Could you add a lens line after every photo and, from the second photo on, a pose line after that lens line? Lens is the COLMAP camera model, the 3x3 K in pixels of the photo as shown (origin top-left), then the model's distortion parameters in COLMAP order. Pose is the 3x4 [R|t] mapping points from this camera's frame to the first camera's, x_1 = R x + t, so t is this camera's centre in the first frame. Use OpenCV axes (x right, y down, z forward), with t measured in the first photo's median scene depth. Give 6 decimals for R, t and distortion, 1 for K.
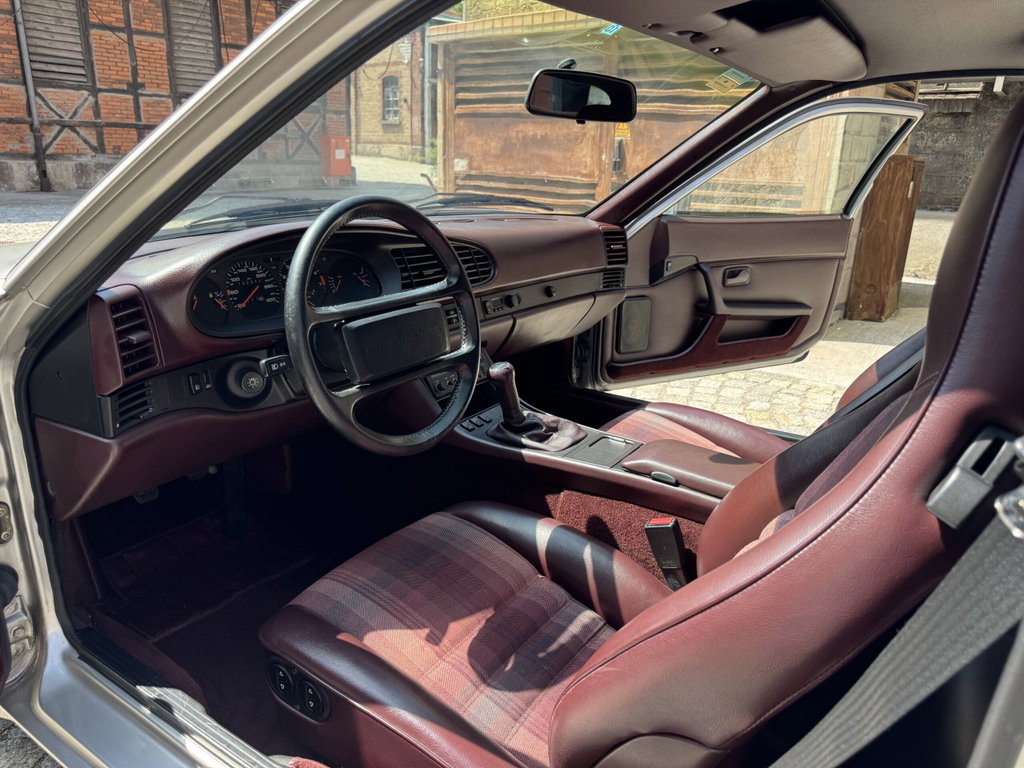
lens RADIAL K [[717.5, 0, 514.9], [0, 717.5, 369.3], [0, 0, 1]] dist [0.032384, -0.036800]
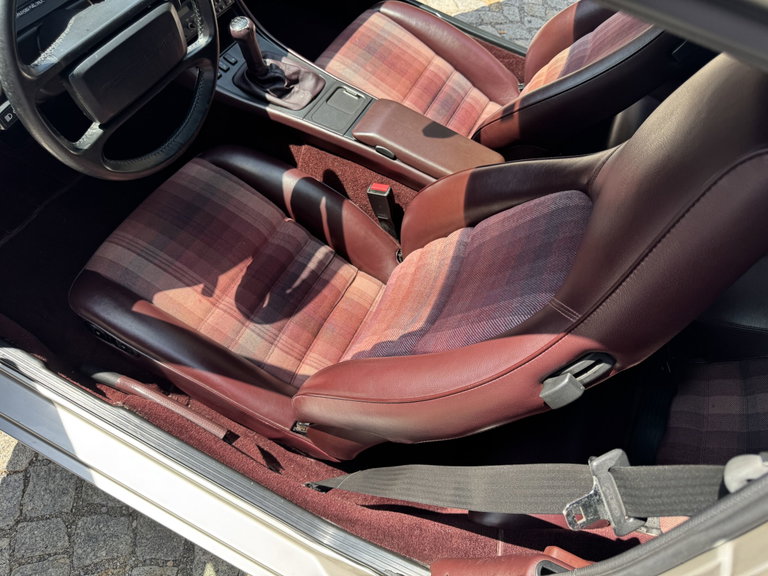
lens RADIAL K [[538.1, 0, 387.4], [0, 538.1, 284.8], [0, 0, 1]] dist [0.032384, -0.036800]
pose [[0.982490, -0.050241, 0.179415, 0.034934], [-0.083523, 0.742015, 0.665160, -0.310564], [-0.166547, -0.668498, 0.724826, 0.186023]]
